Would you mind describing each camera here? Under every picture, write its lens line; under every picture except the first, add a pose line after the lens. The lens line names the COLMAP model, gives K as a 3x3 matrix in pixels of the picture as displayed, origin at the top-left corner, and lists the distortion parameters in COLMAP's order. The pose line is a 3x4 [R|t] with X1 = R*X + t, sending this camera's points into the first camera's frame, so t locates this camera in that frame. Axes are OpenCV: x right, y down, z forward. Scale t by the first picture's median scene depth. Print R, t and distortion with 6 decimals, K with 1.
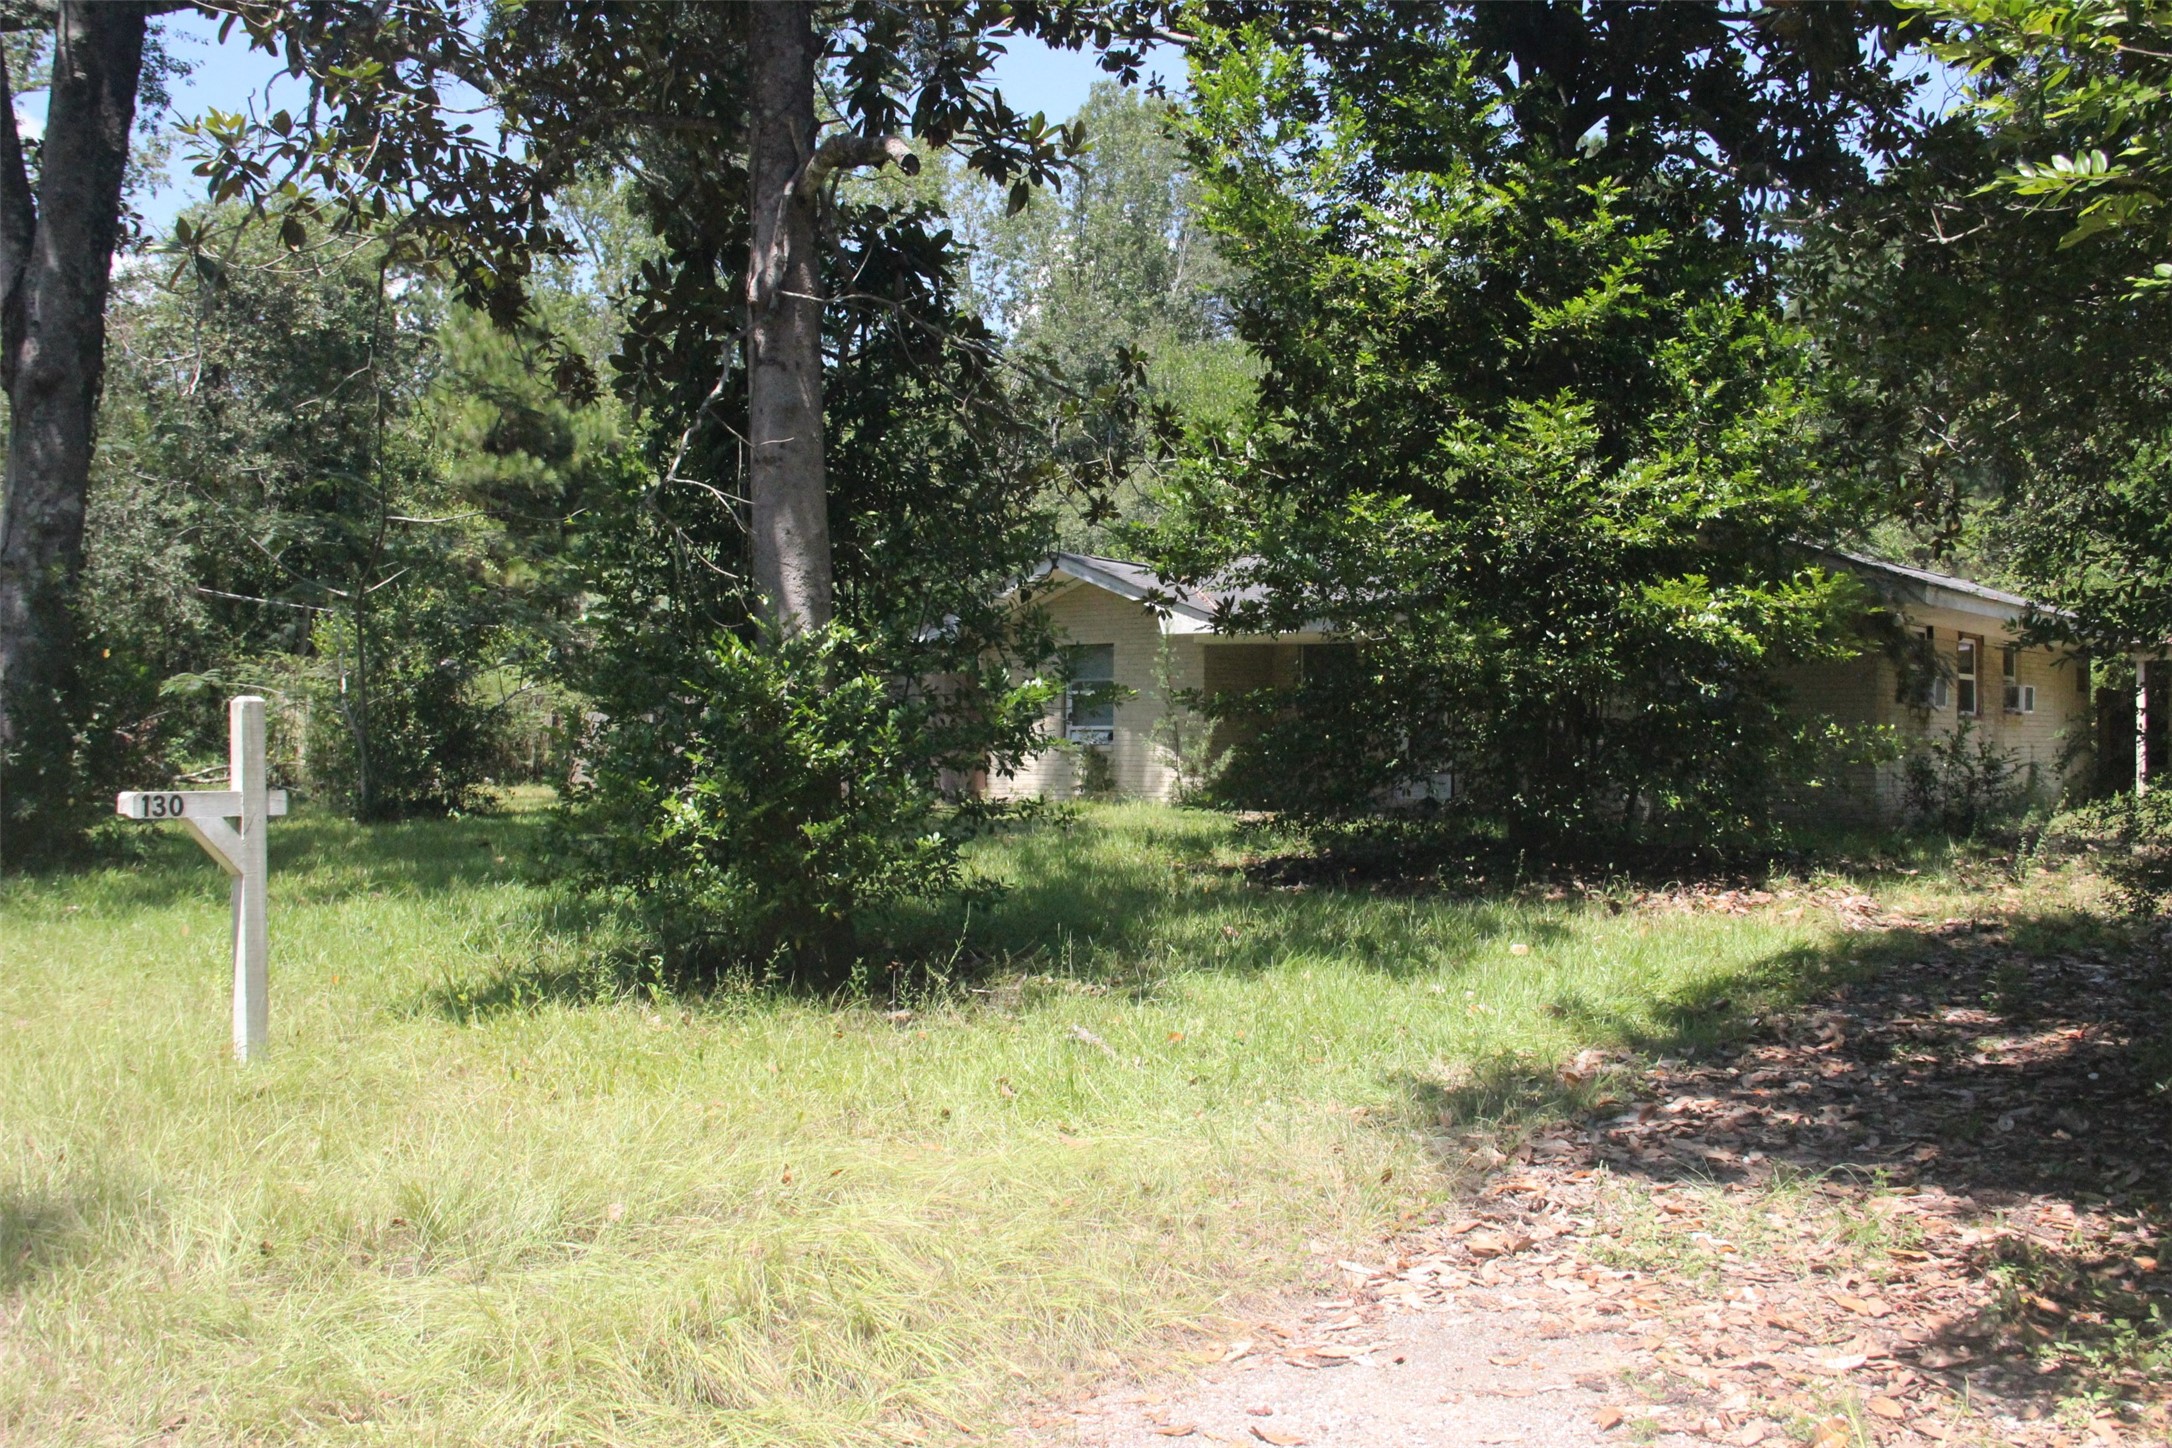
lens RADIAL K [[1925.6, 0, 1086.3], [0, 1925.6, 728.2], [0, 0, 1]] dist [-0.015601, -0.004777]
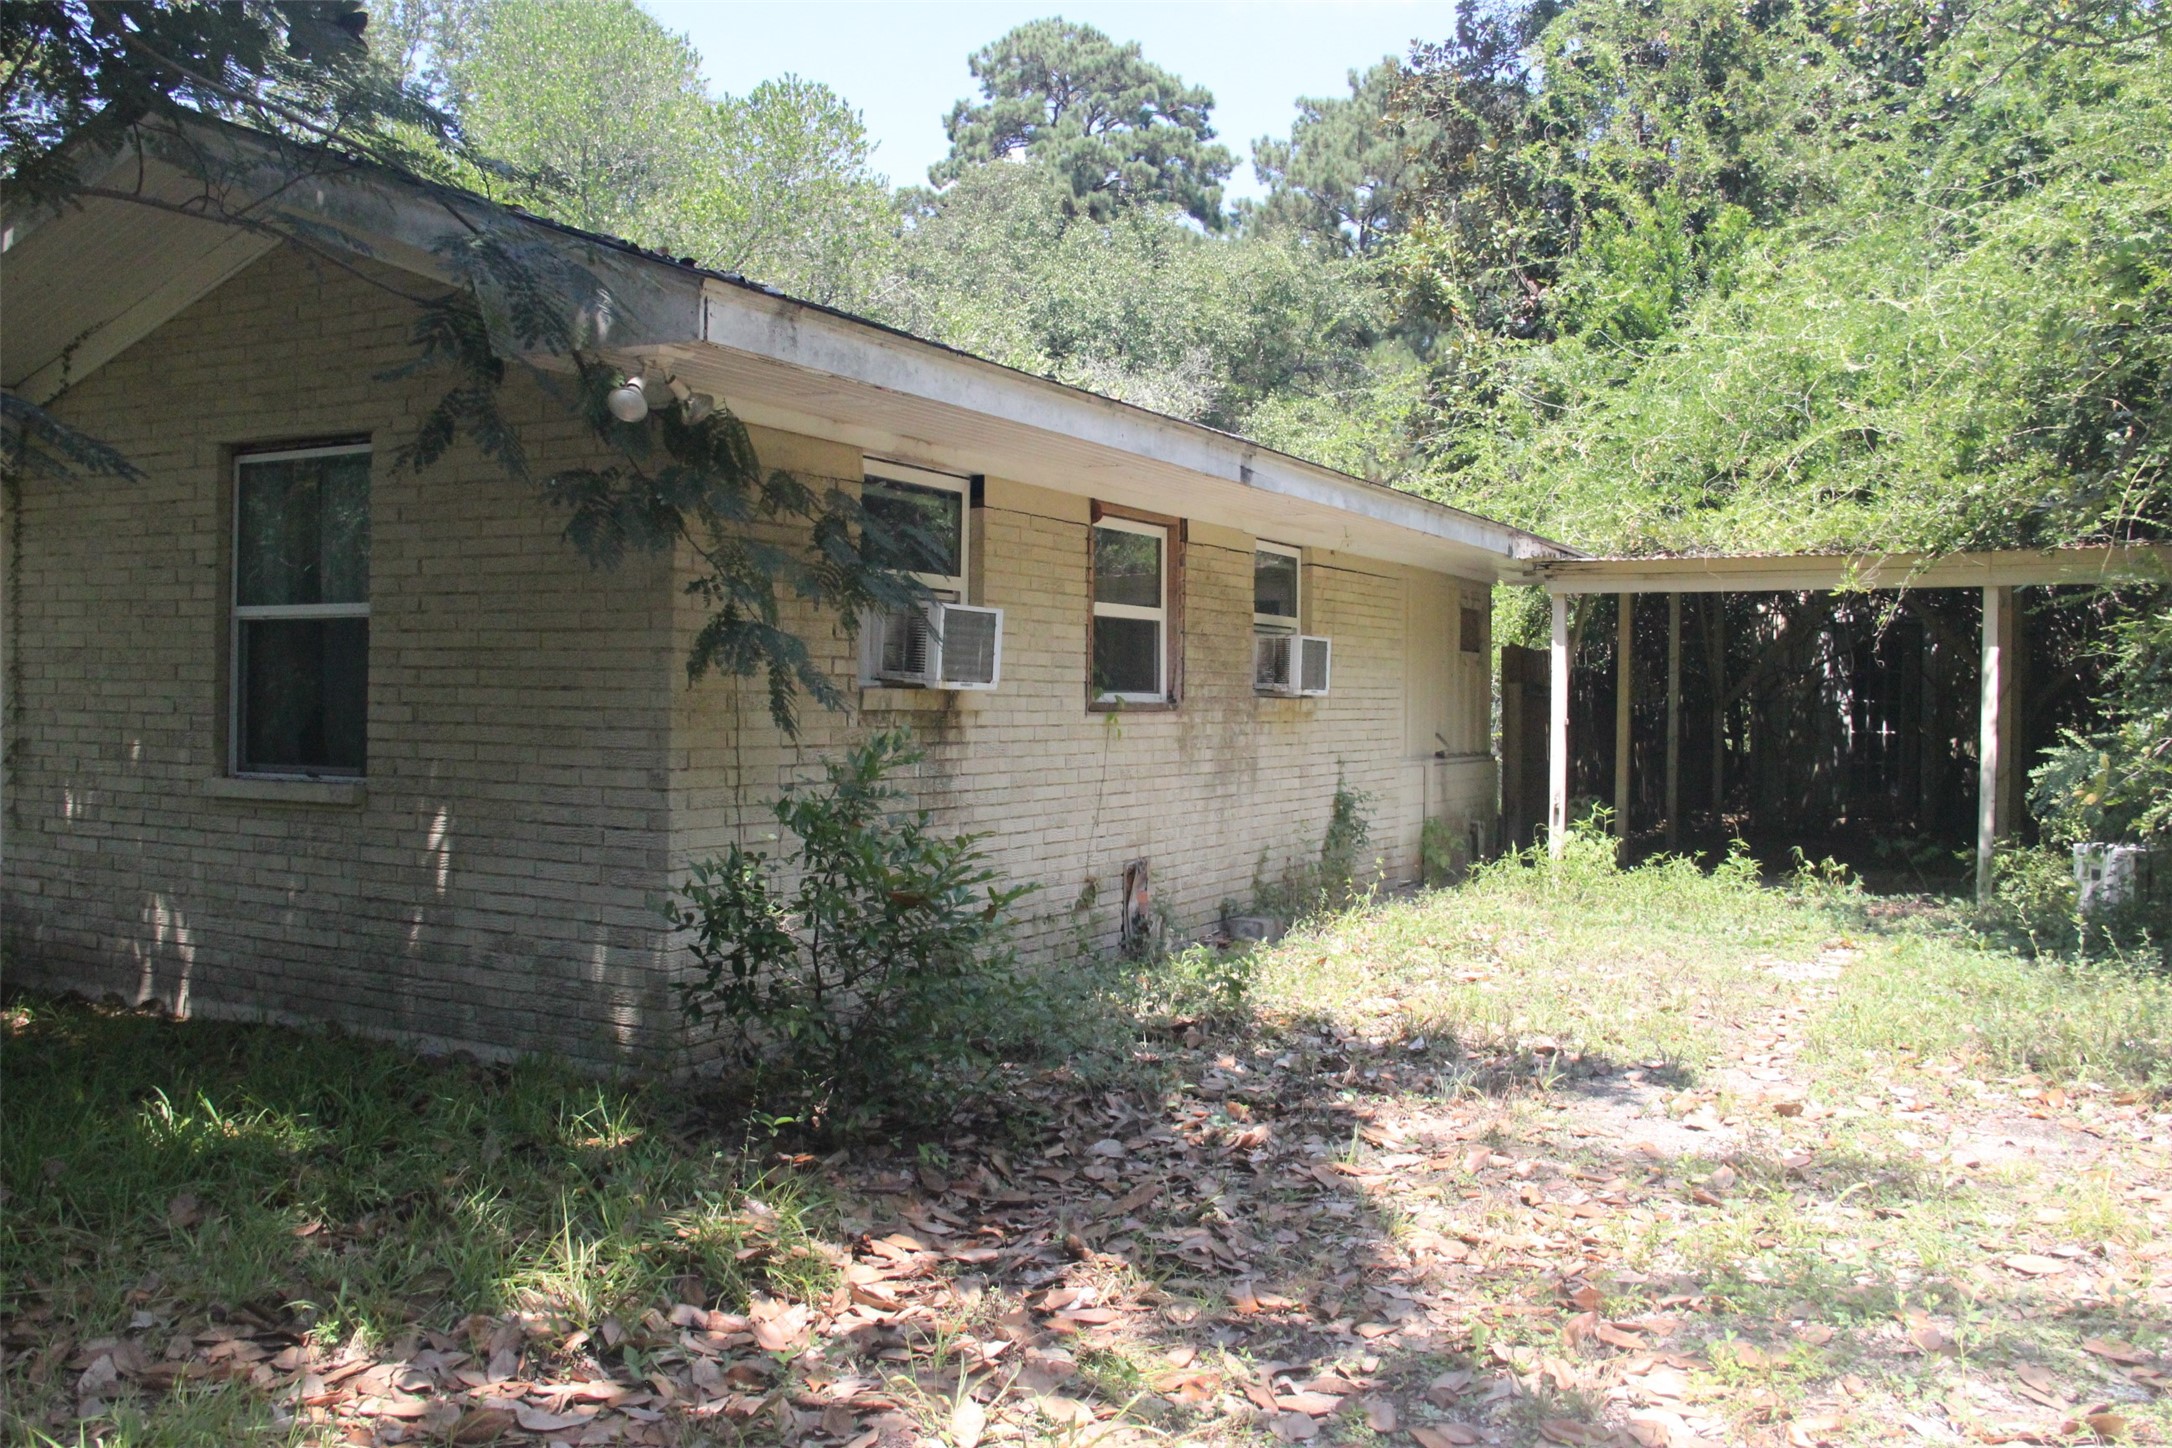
lens RADIAL K [[1782.0, 0, 1084.7], [0, 1782.0, 719.6], [0, 0, 1]] dist [0.000124, 0.000021]
pose [[0.984377, 0.001874, 0.176065, 0.373611], [-0.005140, 0.999823, 0.018097, -0.009906], [-0.176000, -0.018720, 0.984212, 0.604052]]
